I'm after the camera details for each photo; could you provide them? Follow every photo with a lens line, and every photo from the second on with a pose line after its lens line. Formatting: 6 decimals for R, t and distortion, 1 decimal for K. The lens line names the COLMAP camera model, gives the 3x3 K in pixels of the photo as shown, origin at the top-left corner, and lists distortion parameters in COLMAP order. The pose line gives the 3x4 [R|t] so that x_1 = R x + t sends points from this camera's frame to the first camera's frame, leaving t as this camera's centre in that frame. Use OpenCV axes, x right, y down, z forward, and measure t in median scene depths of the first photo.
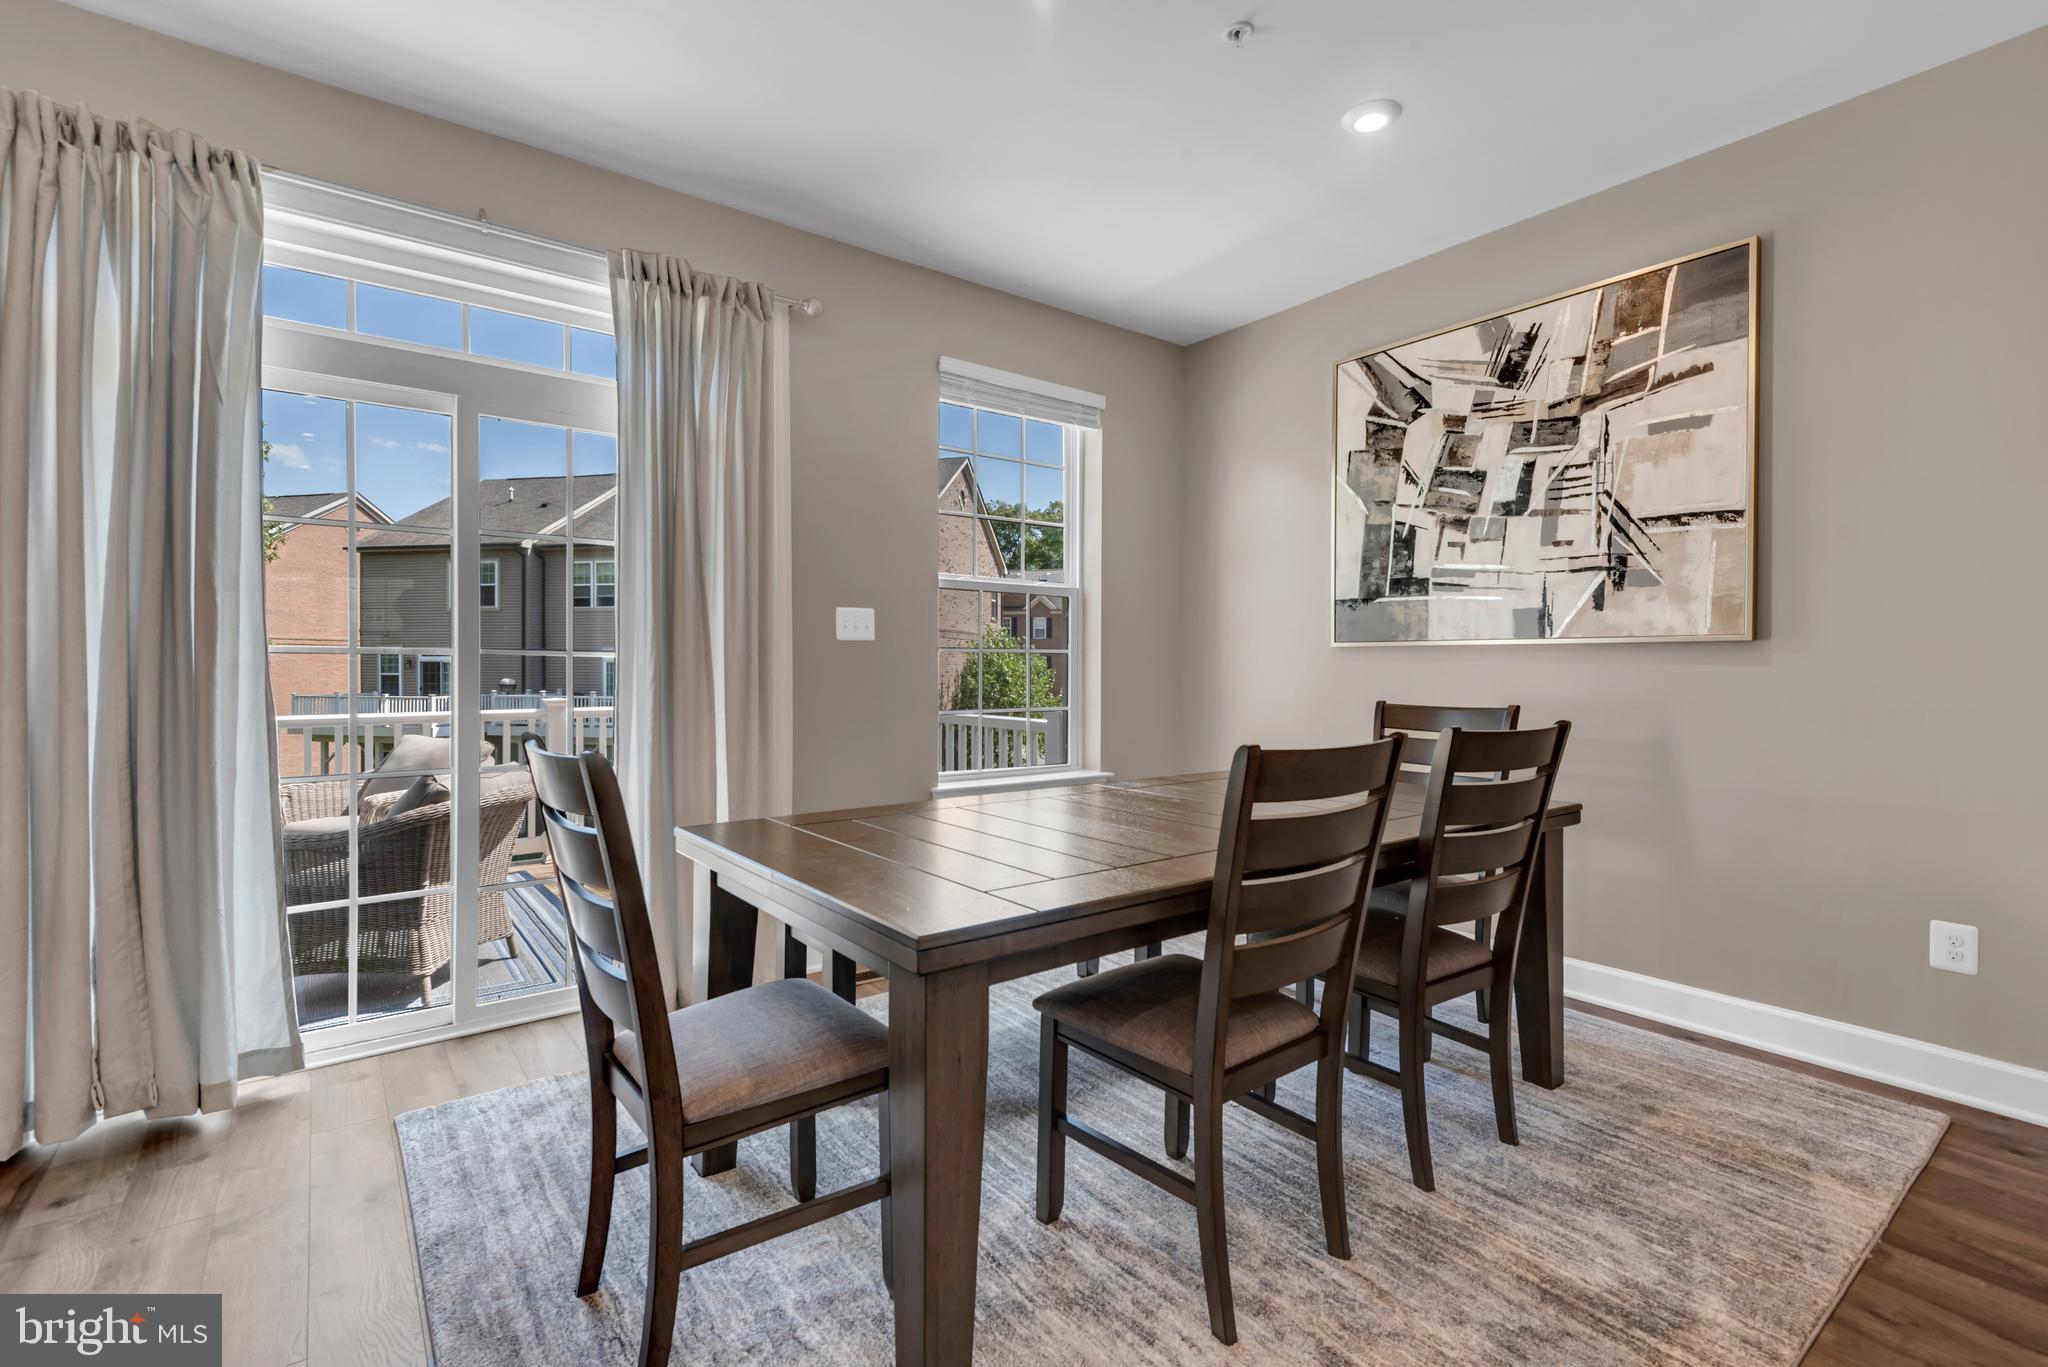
lens RADIAL K [[927.5, 0, 1023.2], [0, 927.5, 676.9], [0, 0, 1]] dist [0.012342, -0.001030]
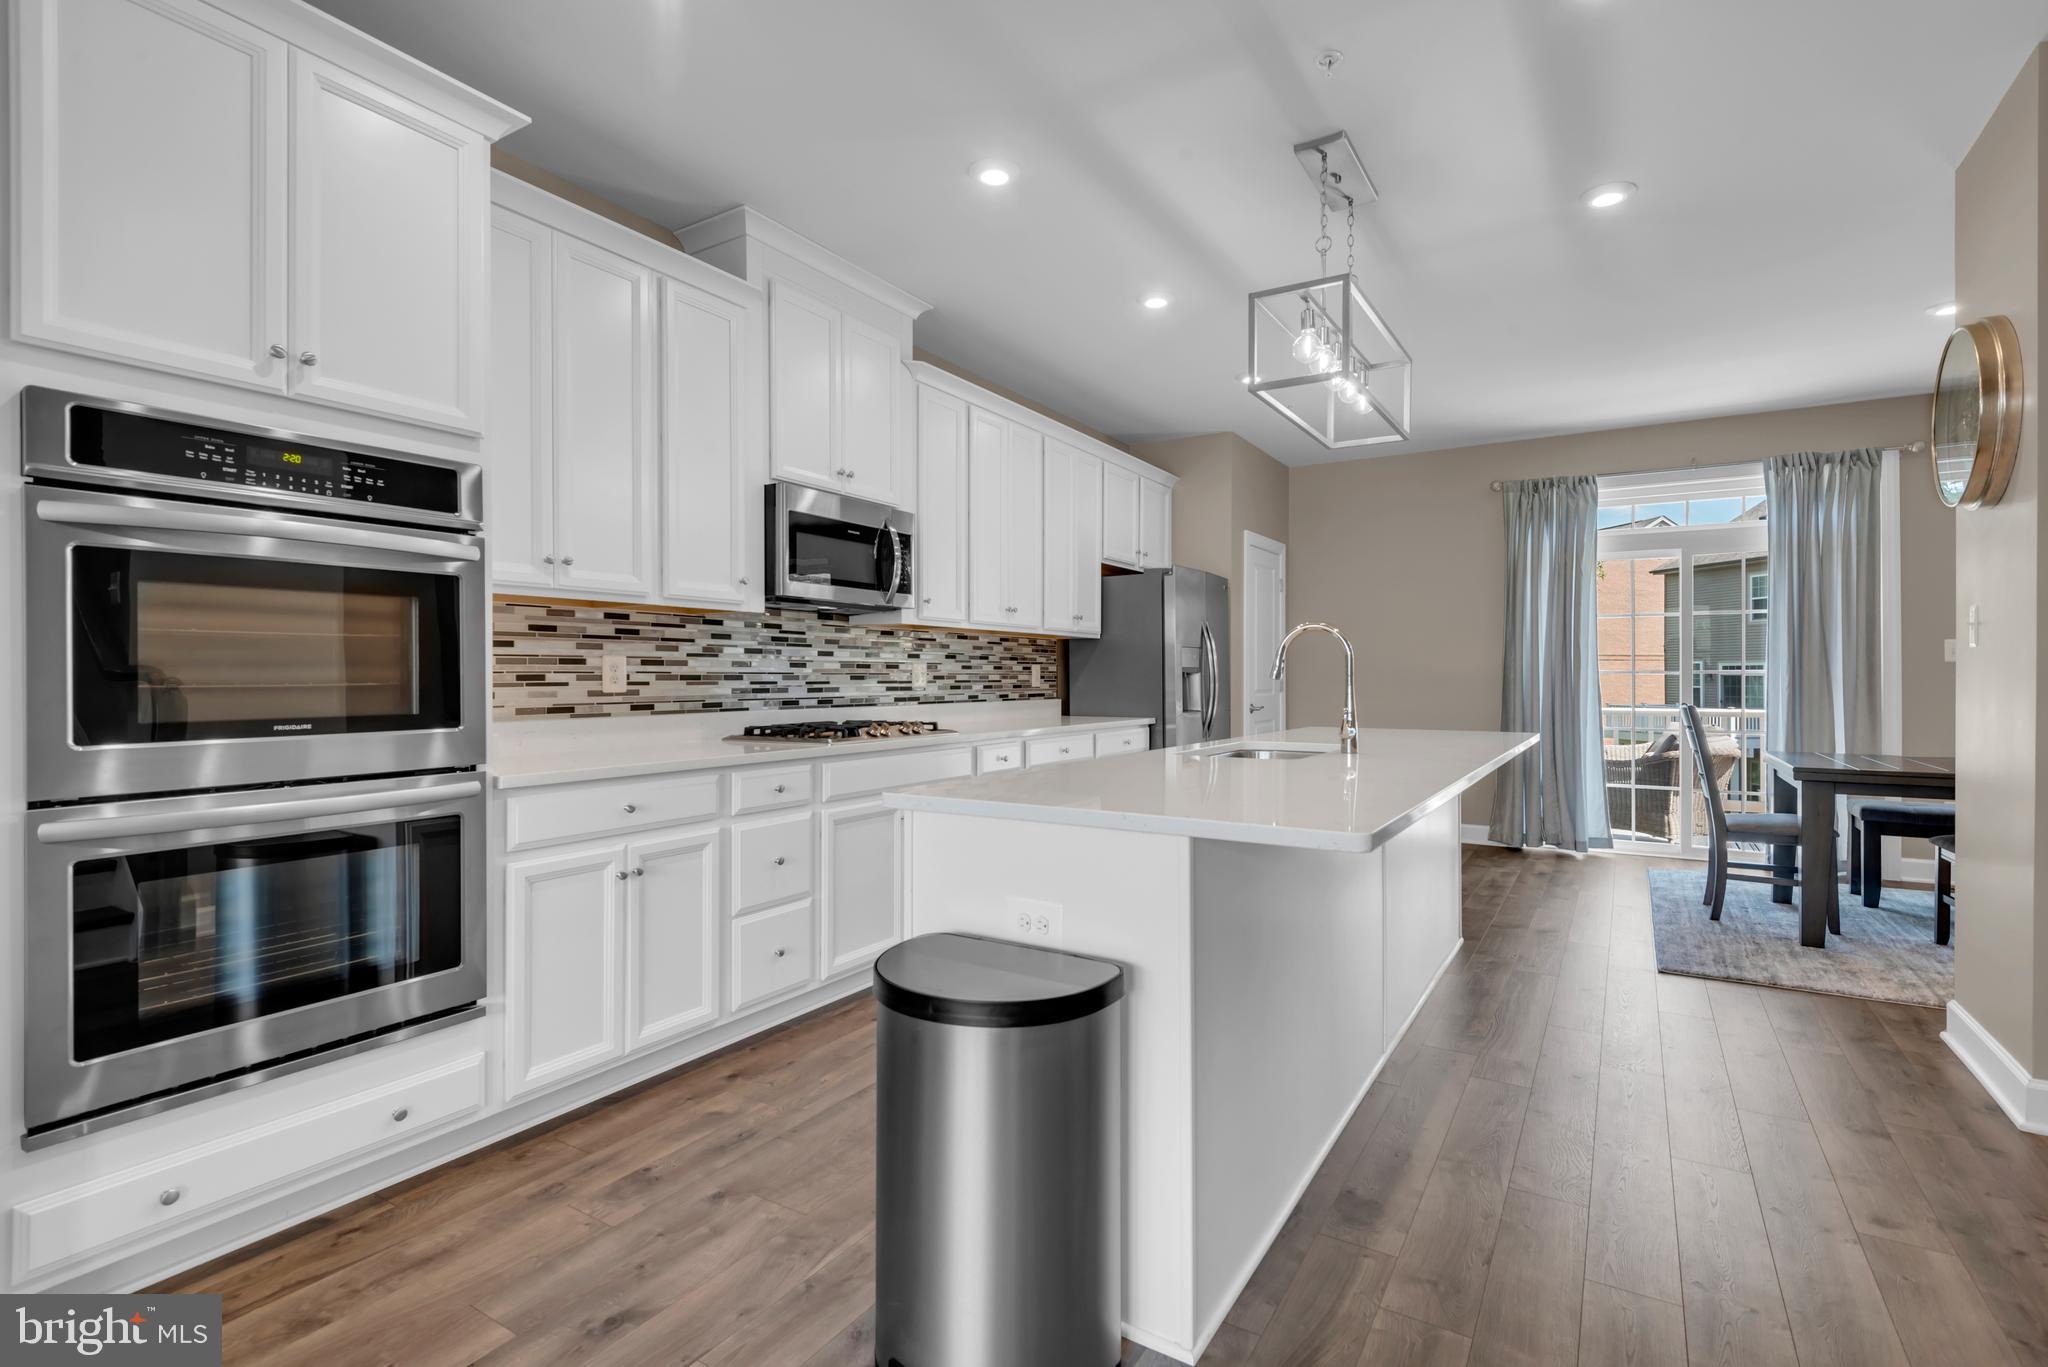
lens RADIAL K [[958.1, 0, 1023.8], [0, 958.1, 675.6], [0, 0, 1]] dist [0.001973, -0.000268]
pose [[0.348259, -0.007582, -0.937368, 0.778611], [-0.006283, 0.999926, -0.010422, 0.010356], [0.937377, 0.009519, 0.348186, -0.980083]]
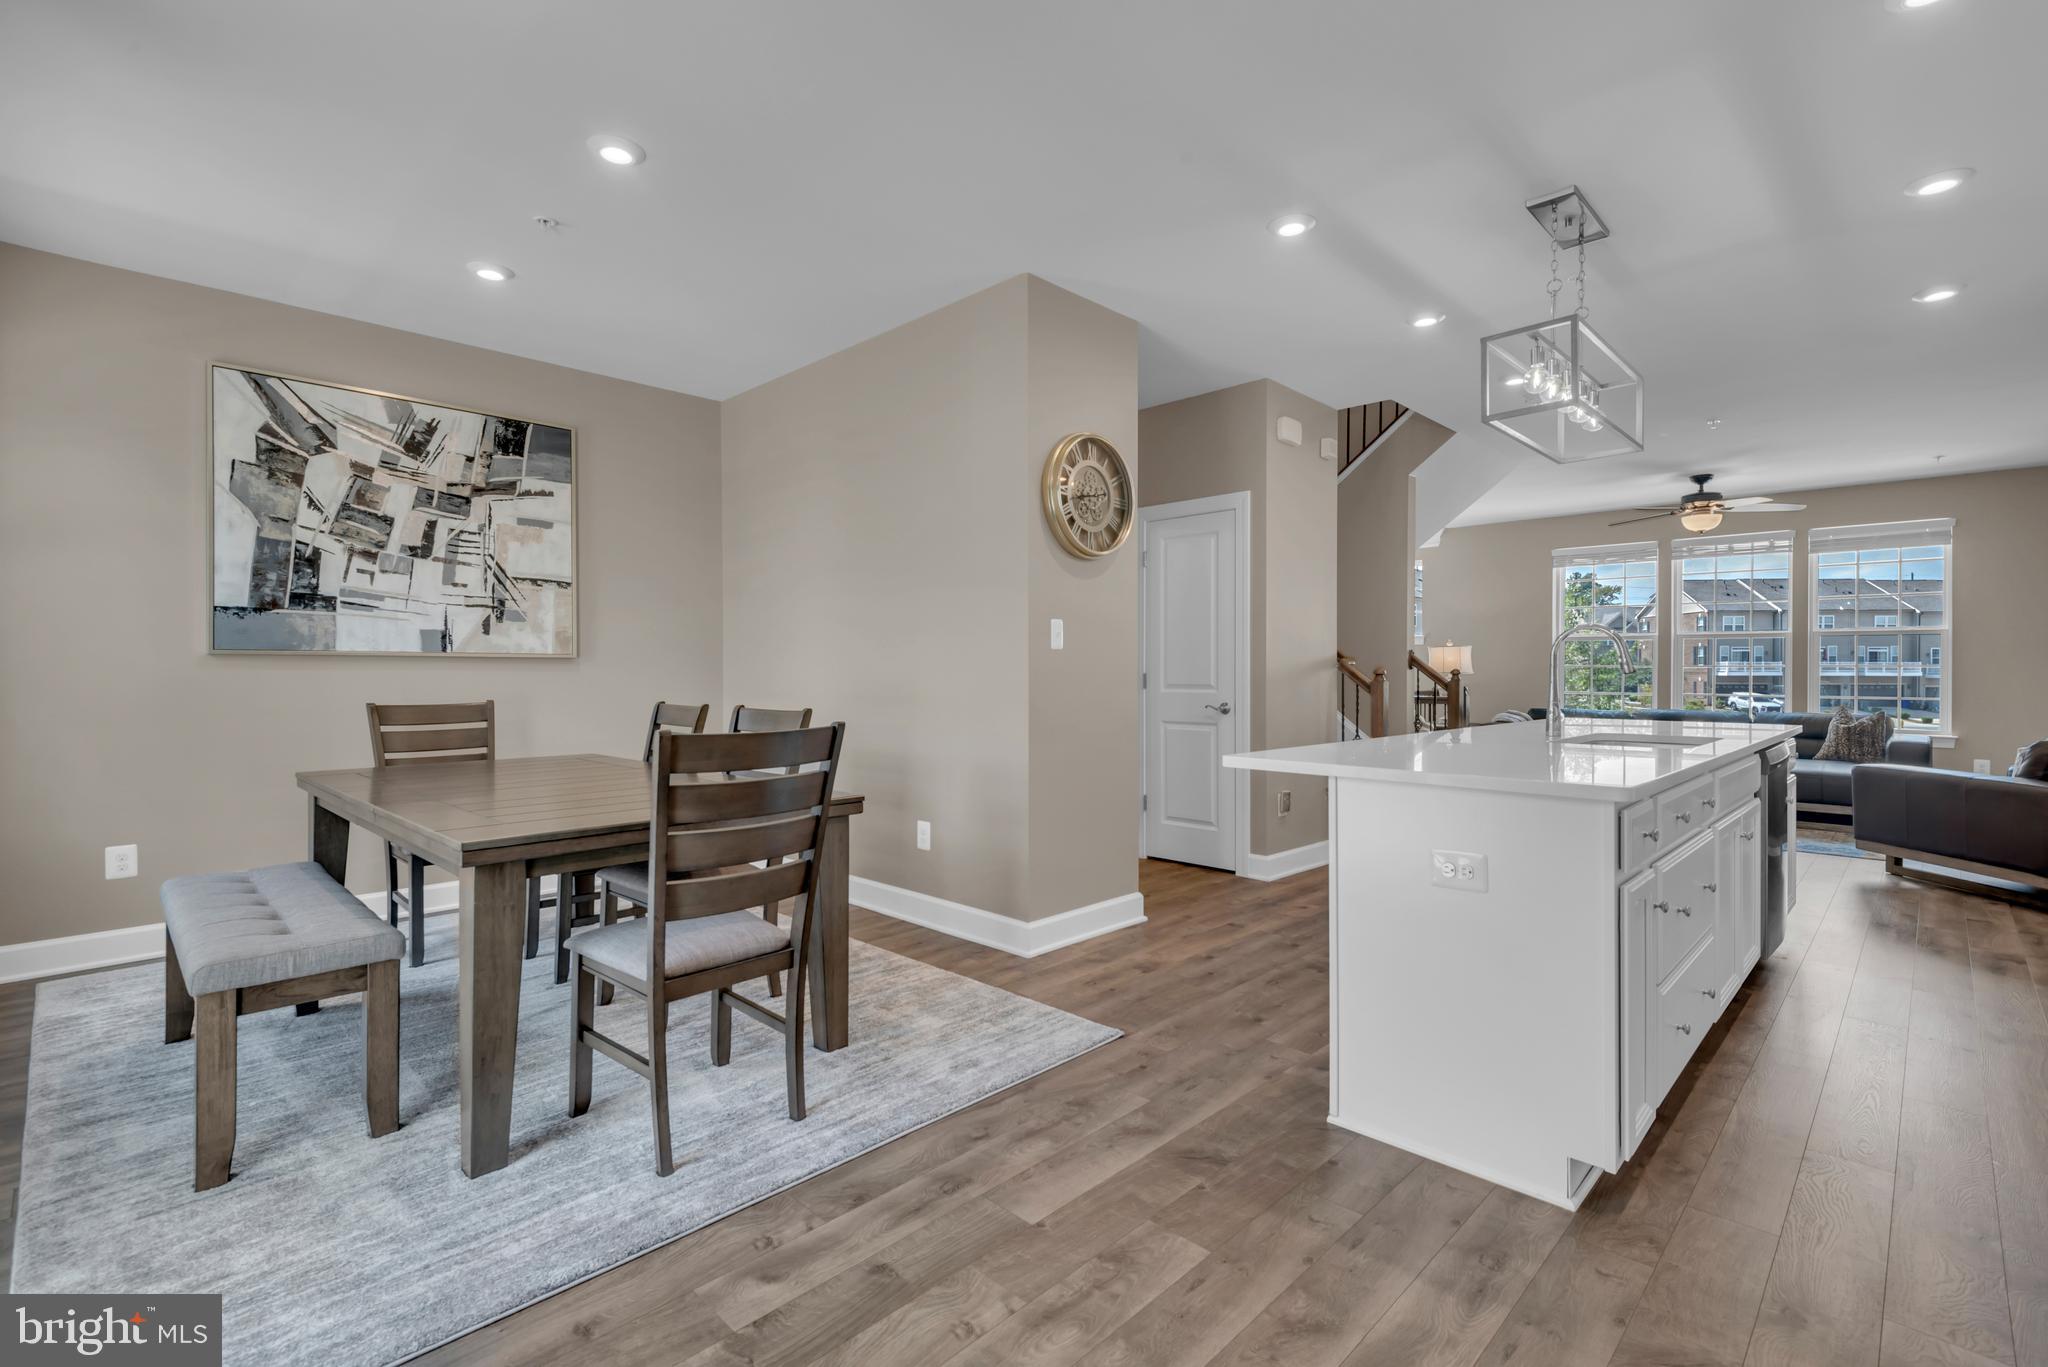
lens RADIAL K [[927.5, 0, 1023.2], [0, 927.5, 676.9], [0, 0, 1]] dist [0.012342, -0.001030]
pose [[-0.140810, -0.009348, 0.989992, -0.889771], [0.009509, 0.999897, 0.010794, -0.012029], [-0.989991, 0.010934, -0.140707, 0.345205]]
